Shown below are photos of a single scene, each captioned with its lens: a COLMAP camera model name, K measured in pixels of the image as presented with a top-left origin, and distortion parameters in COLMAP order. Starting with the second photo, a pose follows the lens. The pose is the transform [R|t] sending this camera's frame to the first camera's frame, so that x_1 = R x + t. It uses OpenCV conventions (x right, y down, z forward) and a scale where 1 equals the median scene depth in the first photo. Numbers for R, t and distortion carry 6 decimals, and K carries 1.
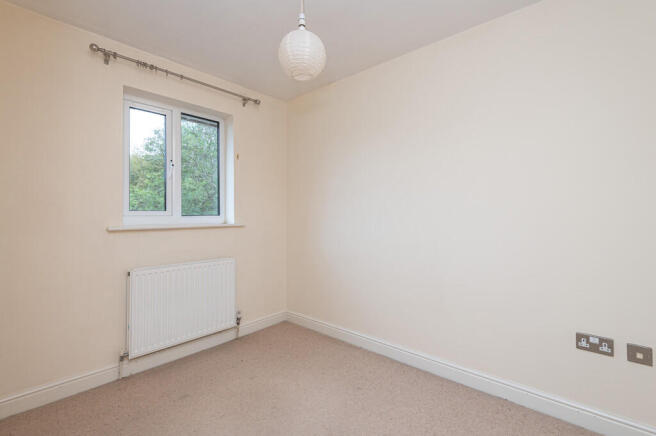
lens RADIAL K [[303.0, 0, 328.0], [0, 303.0, 218.0], [0, 0, 1]] dist [0.001575, 0.000019]
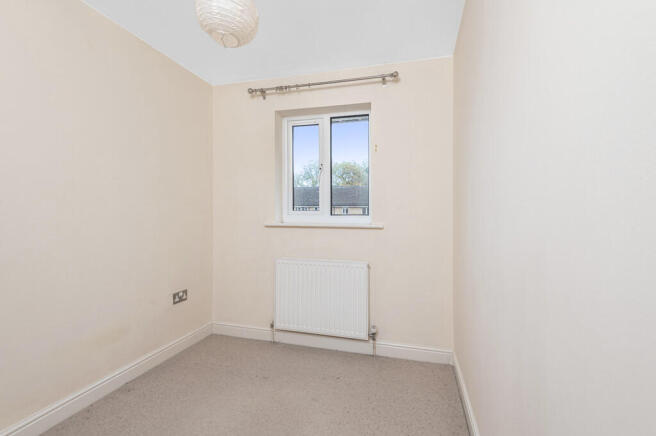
lens RADIAL K [[303.0, 0, 328.0], [0, 303.0, 218.0], [0, 0, 1]] dist [0.001575, 0.000019]
pose [[0.433328, 0.019215, -0.901031, 0.464247], [-0.017605, 0.999762, 0.012853, -0.010317], [0.901064, 0.010293, 0.433563, 0.539523]]
